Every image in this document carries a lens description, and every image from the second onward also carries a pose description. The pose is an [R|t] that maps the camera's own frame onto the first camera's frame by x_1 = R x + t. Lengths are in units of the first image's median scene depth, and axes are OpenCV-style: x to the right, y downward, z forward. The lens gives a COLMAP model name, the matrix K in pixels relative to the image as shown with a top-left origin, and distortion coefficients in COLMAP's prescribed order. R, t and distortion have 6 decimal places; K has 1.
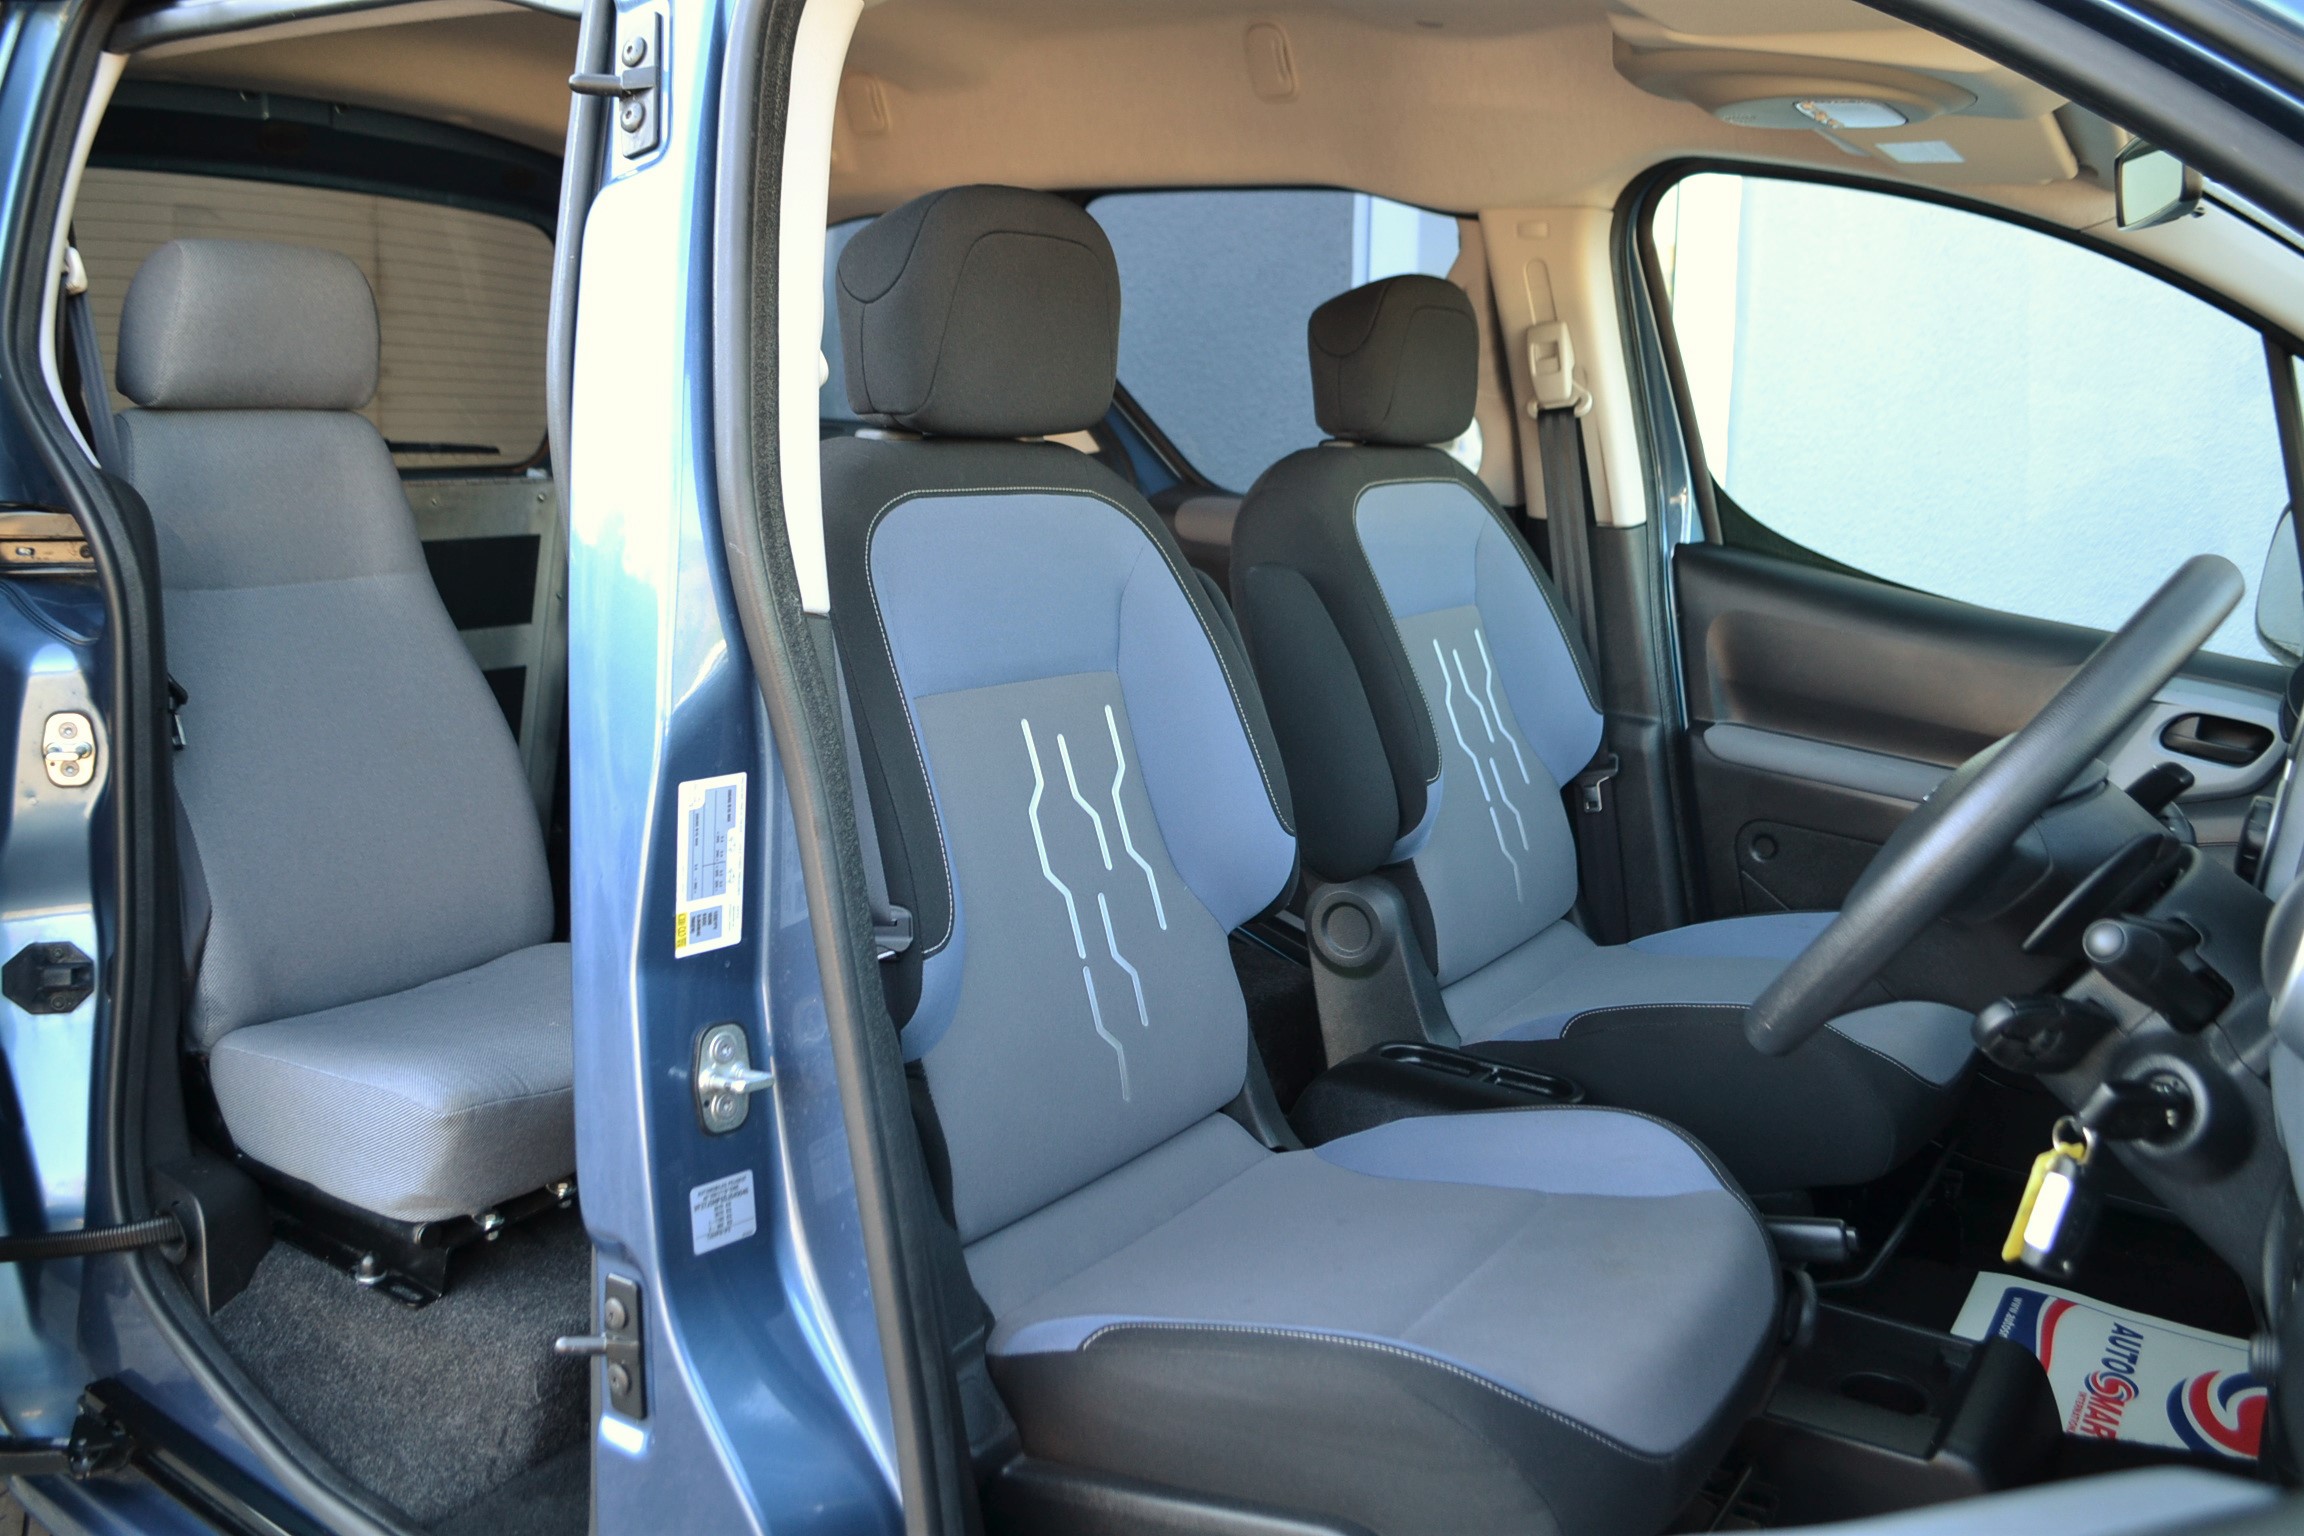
lens RADIAL K [[1838.6, 0, 1152.7], [0, 1838.6, 732.9], [0, 0, 1]] dist [-0.078065, 0.008043]
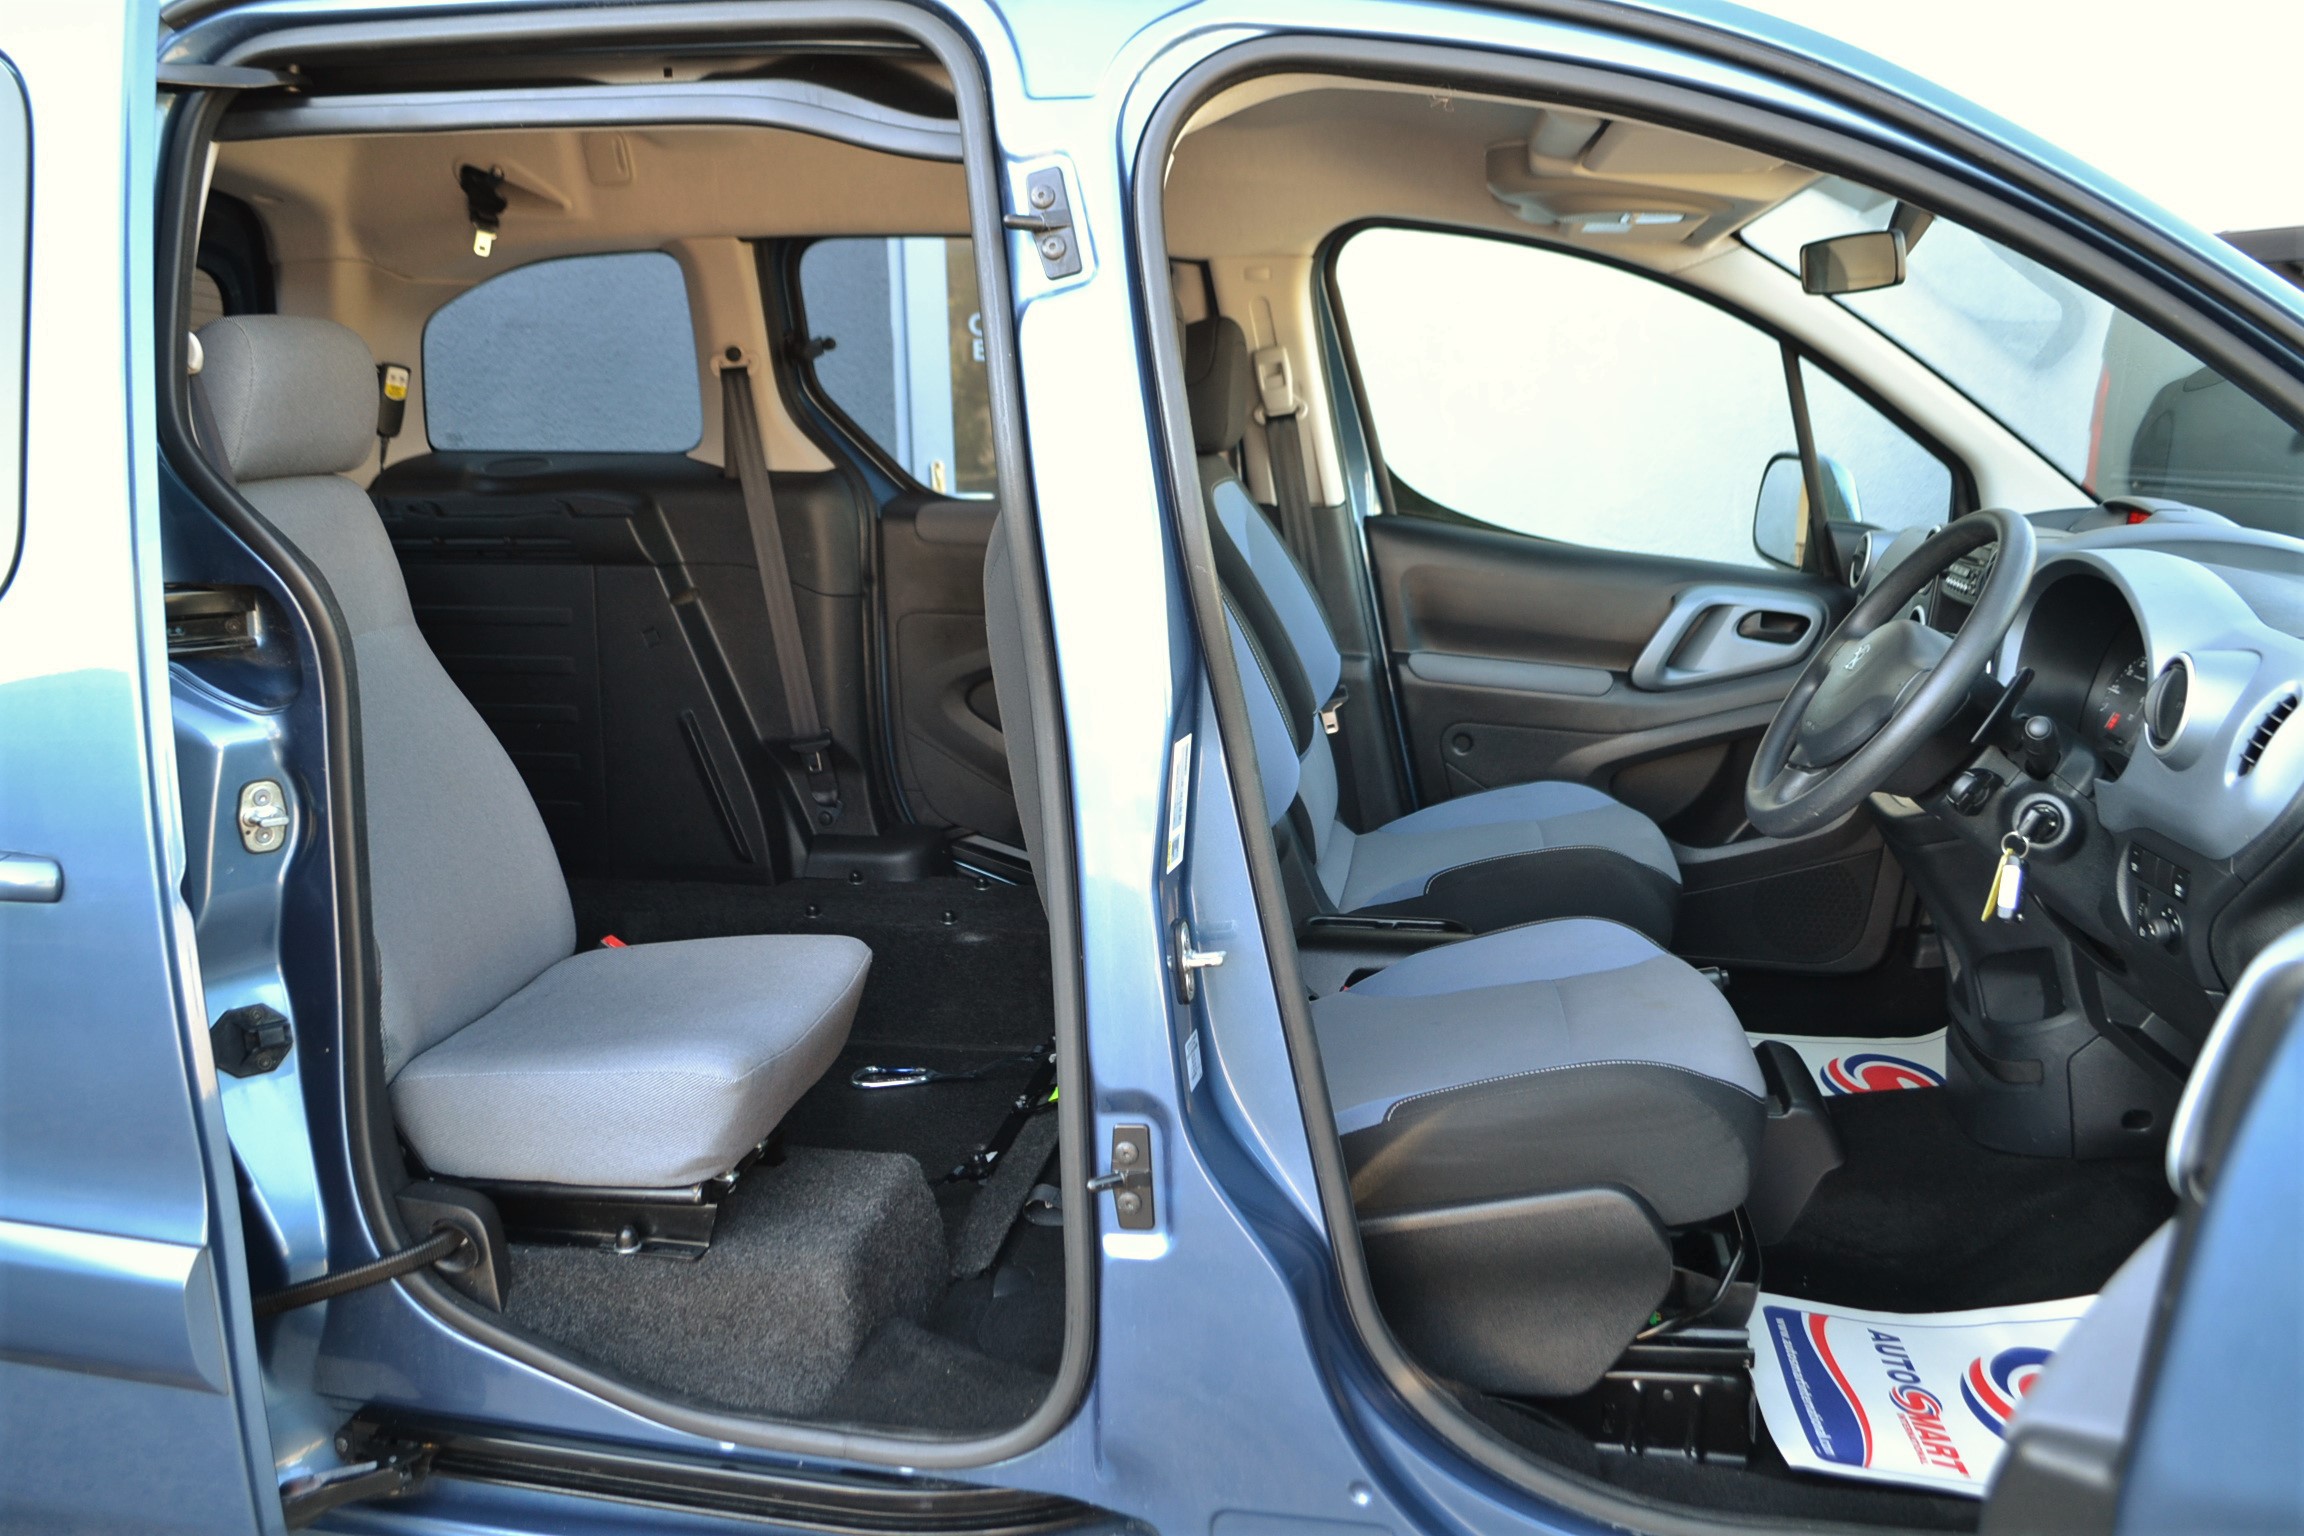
lens RADIAL K [[1838.6, 0, 1152.7], [0, 1838.6, 732.9], [0, 0, 1]] dist [-0.078065, 0.008043]
pose [[0.910589, -0.112408, 0.397733, -0.412411], [0.107365, 0.993603, 0.035008, -0.015329], [-0.399124, 0.010824, 0.916833, -0.126061]]
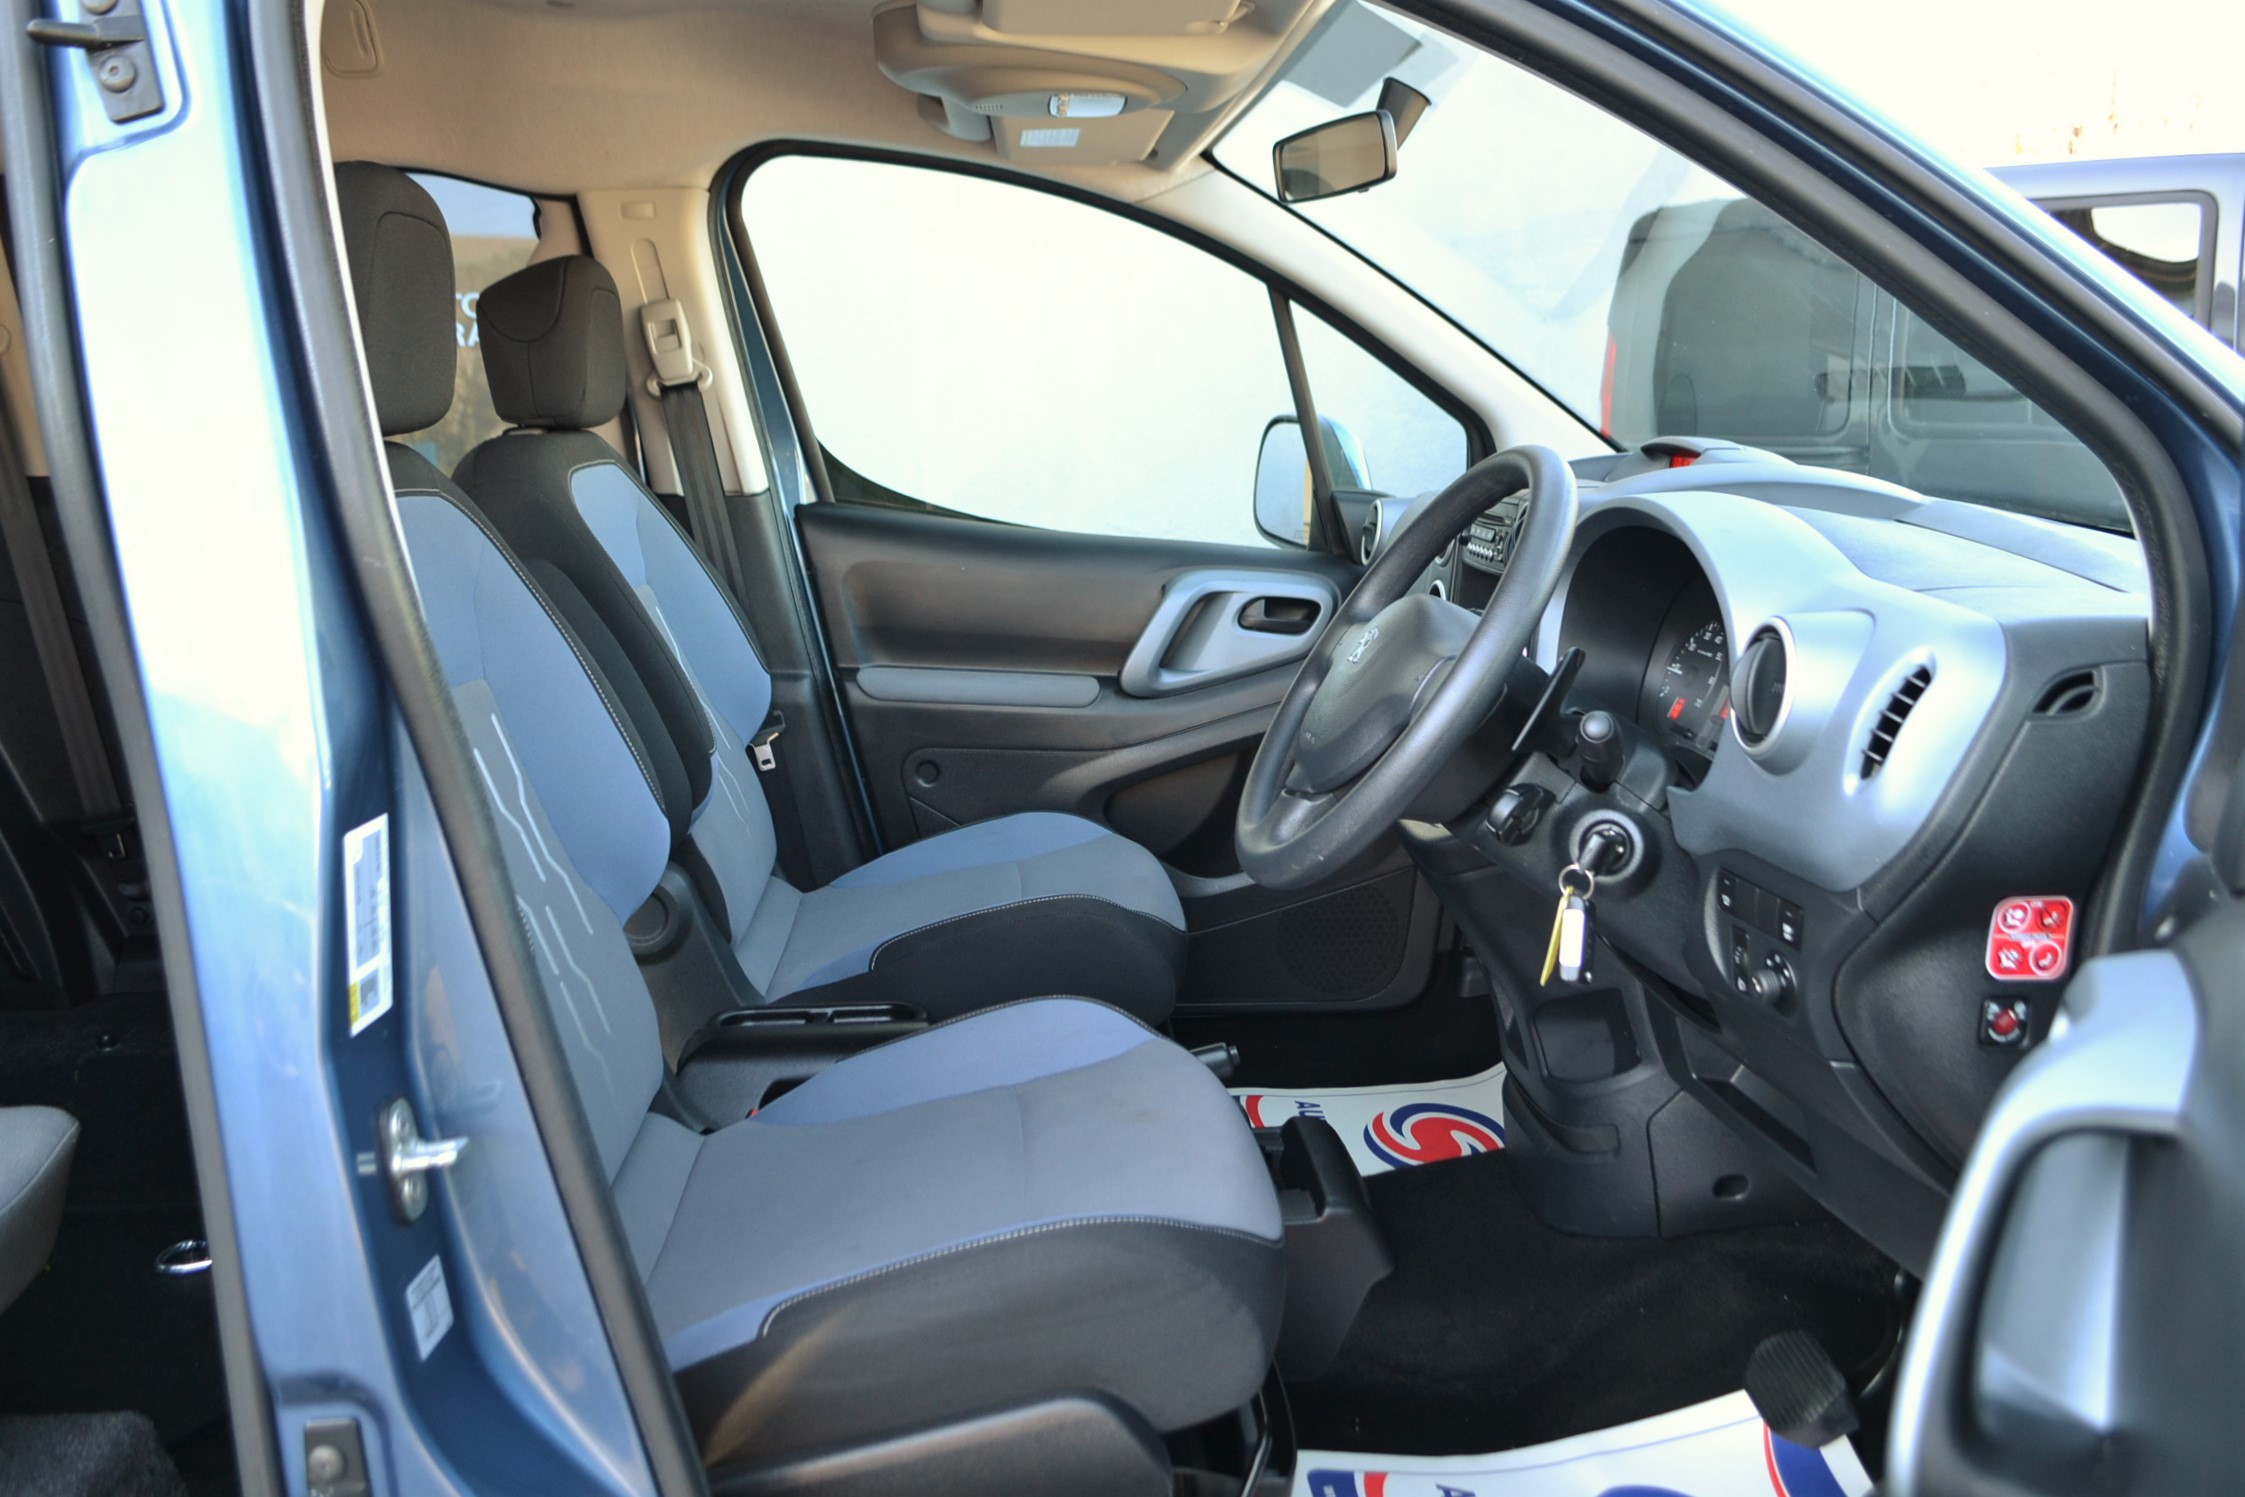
lens RADIAL K [[1867.1, 0, 1113.8], [0, 1867.1, 705.4], [0, 0, 1]] dist [-0.075984, 0.003975]
pose [[0.793495, -0.151536, 0.589409, -0.240615], [0.157254, 0.986666, 0.041966, -0.006447], [-0.587909, 0.059387, 0.806744, 0.033698]]
